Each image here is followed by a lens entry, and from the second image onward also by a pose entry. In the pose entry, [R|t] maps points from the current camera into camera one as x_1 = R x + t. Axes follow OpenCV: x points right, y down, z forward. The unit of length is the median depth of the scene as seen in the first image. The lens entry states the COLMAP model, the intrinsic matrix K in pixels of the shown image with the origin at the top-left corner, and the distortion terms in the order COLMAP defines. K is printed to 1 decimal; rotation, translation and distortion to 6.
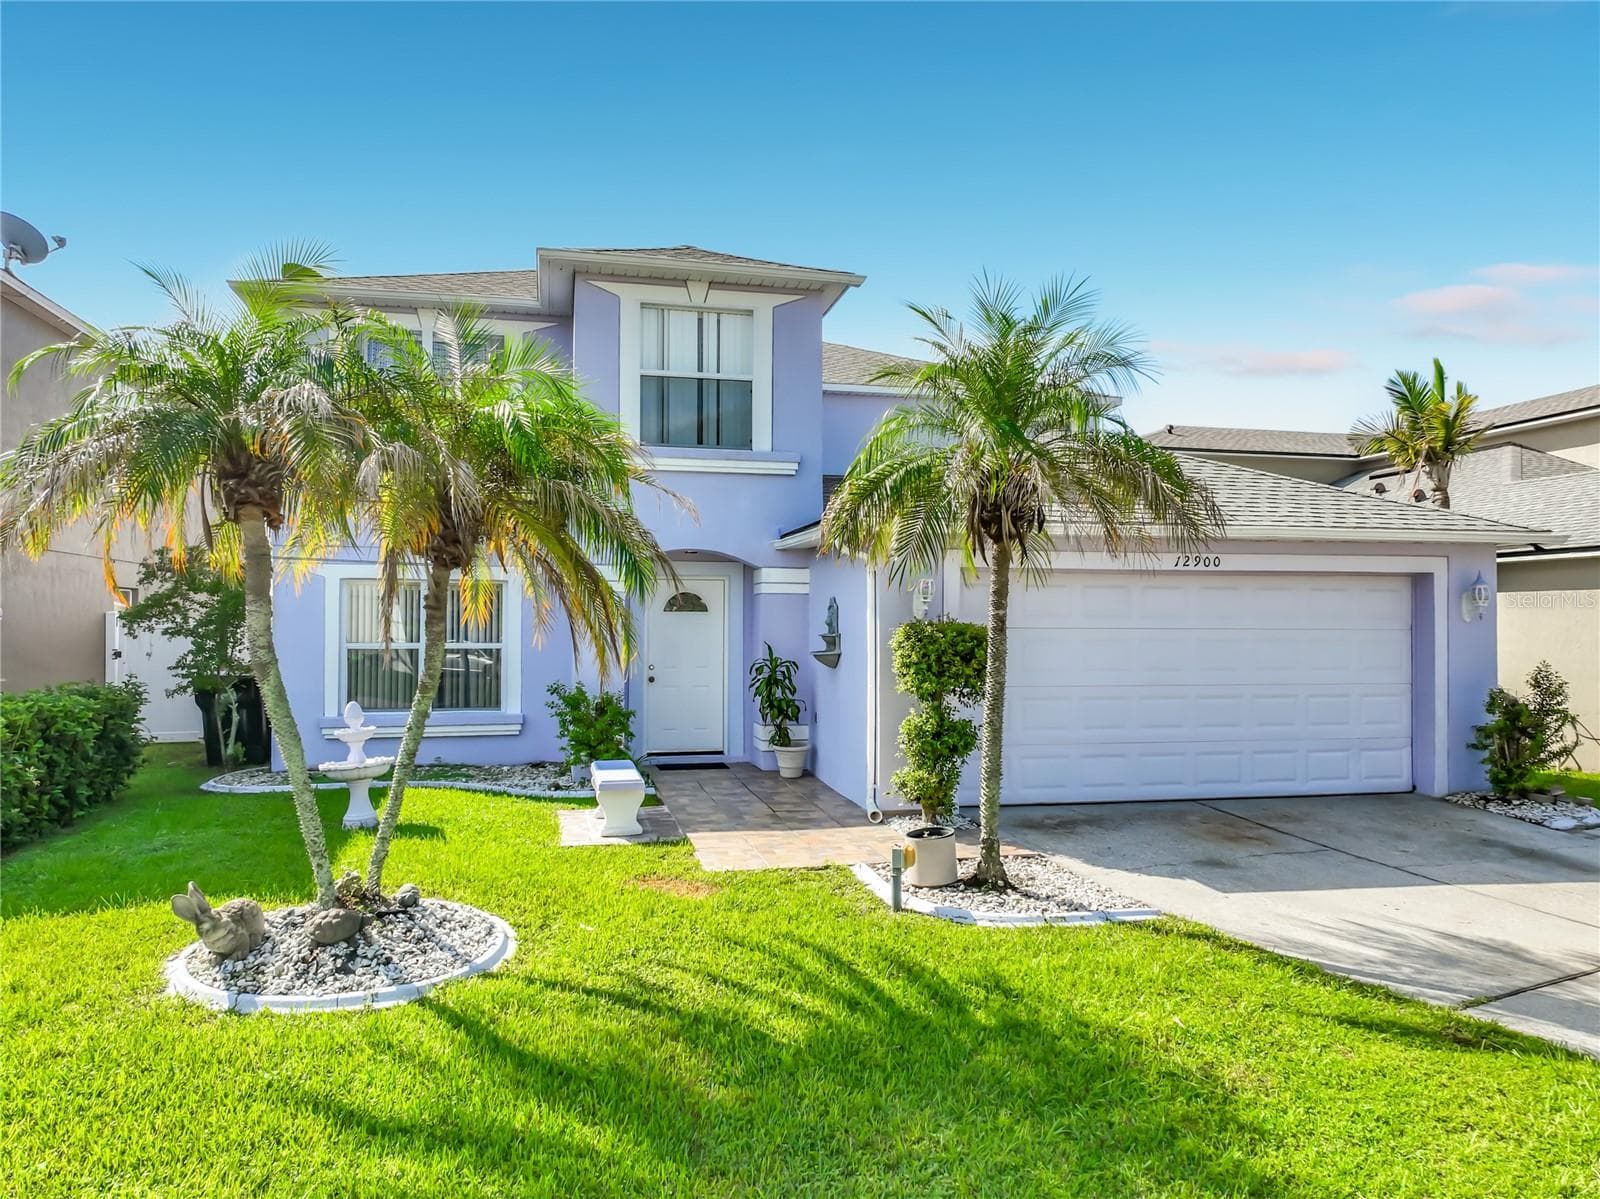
lens RADIAL K [[1158.1, 0, 801.6], [0, 1158.1, 608.4], [0, 0, 1]] dist [0.027017, 0.004914]
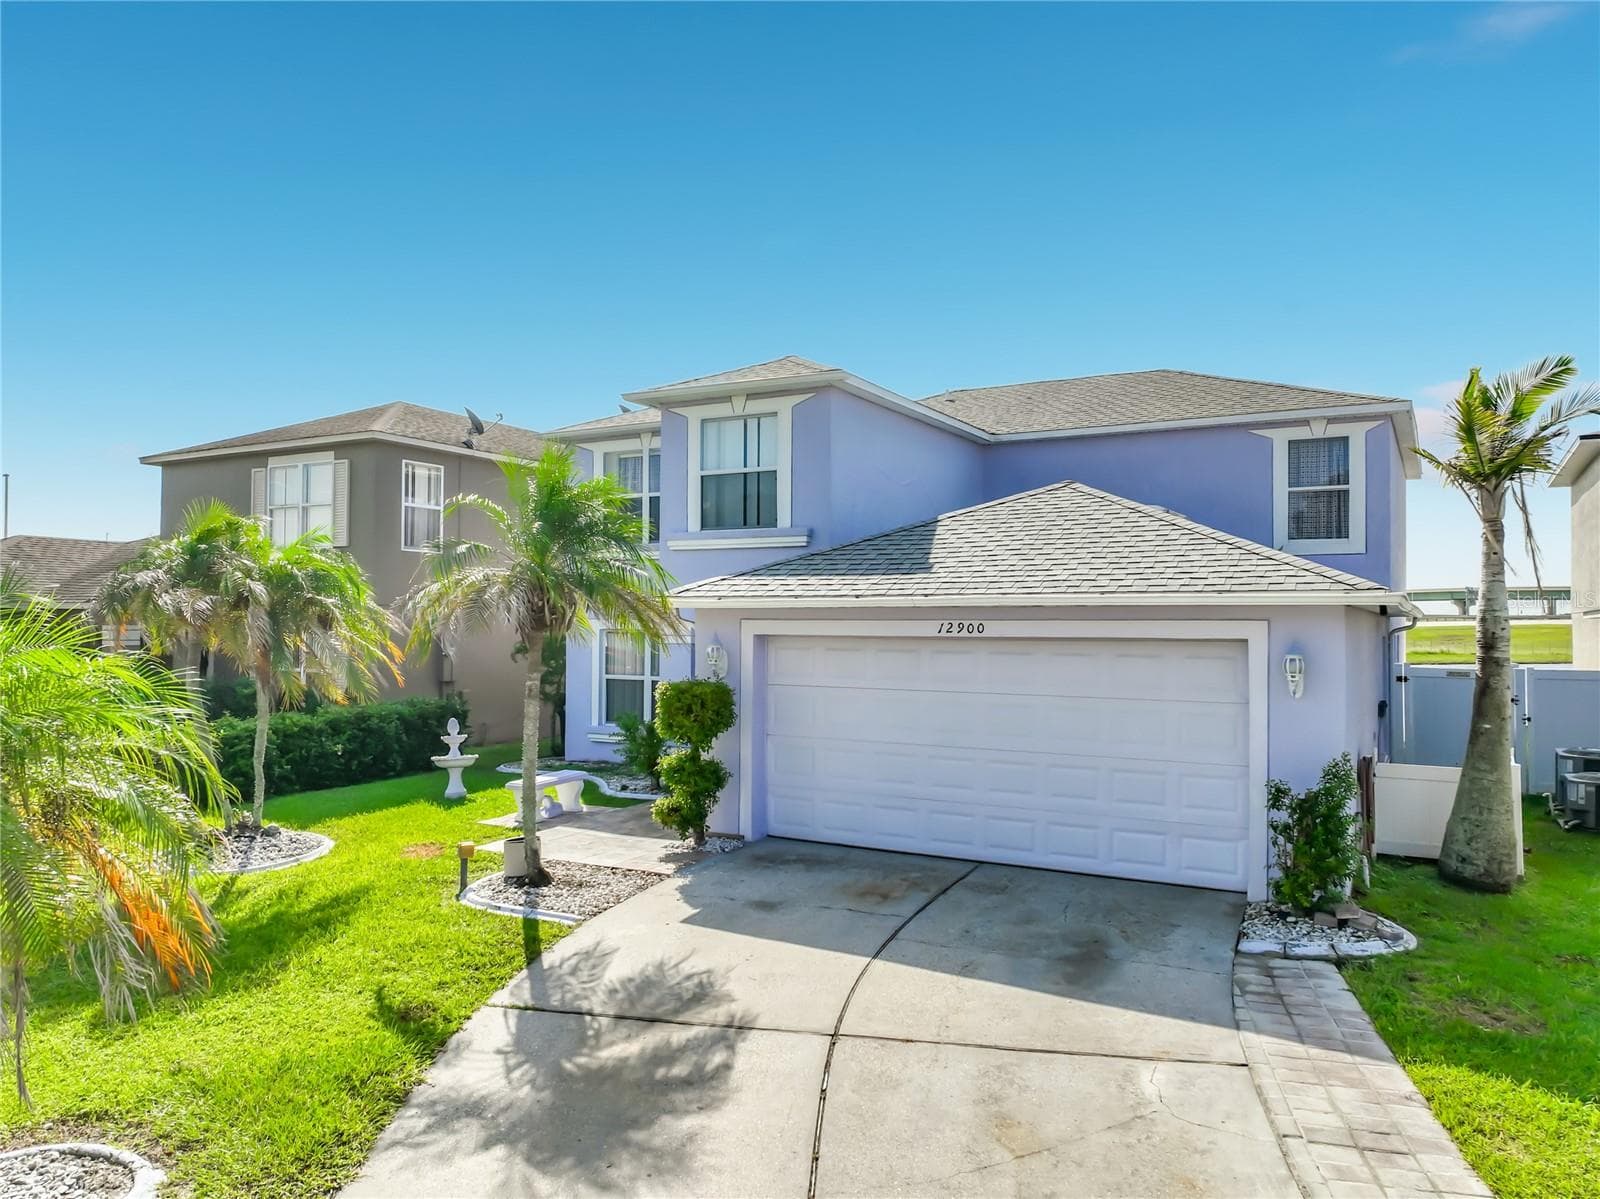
lens RADIAL K [[1158.1, 0, 799.7], [0, 1158.1, 609.0], [0, 0, 1]] dist [0.027017, 0.004914]
pose [[0.729319, -0.006637, -0.684142, 0.832110], [0.002890, 0.999974, -0.006620, -0.045165], [0.684168, 0.002850, 0.729319, 0.139088]]
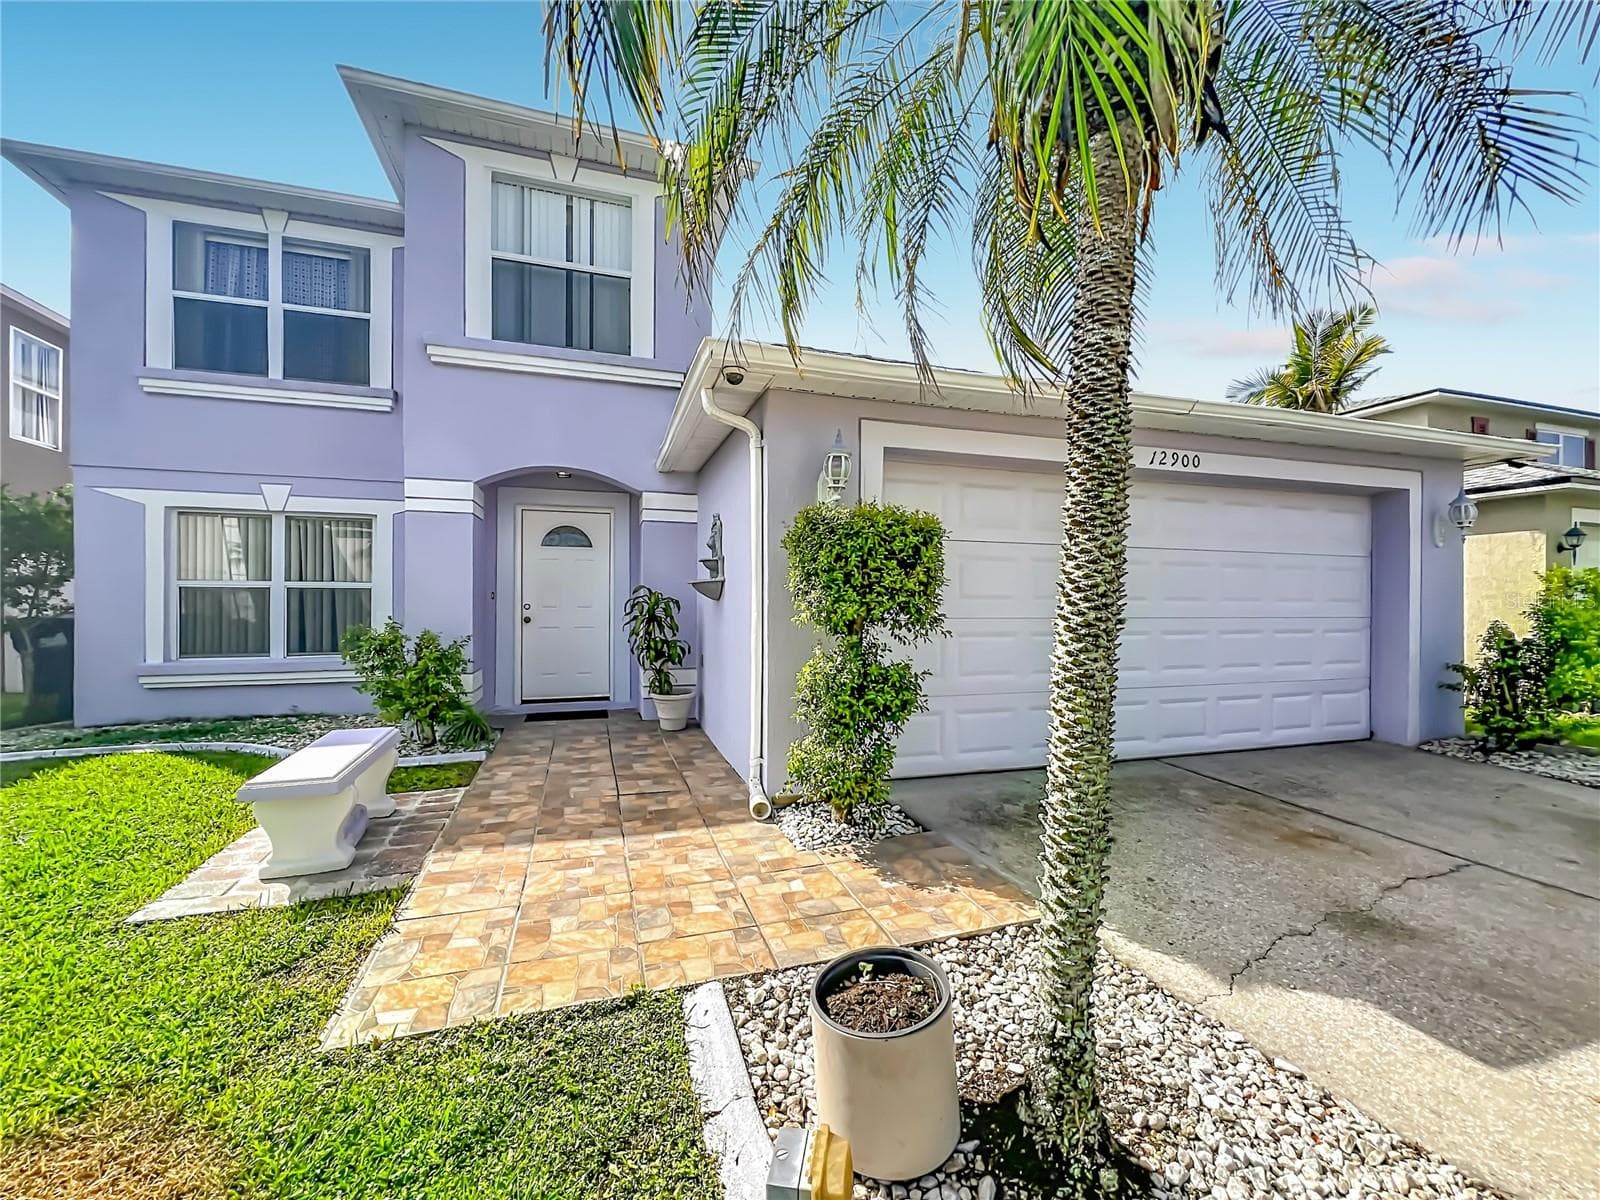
lens RADIAL K [[647.0, 0, 791.9], [0, 647.0, 604.6], [0, 0, 1]] dist [-0.000570, -0.000953]
pose [[0.997100, -0.000379, 0.076096, 0.043578], [-0.000530, 0.999929, 0.011923, 0.046992], [-0.076095, -0.011929, 0.997029, 0.517140]]
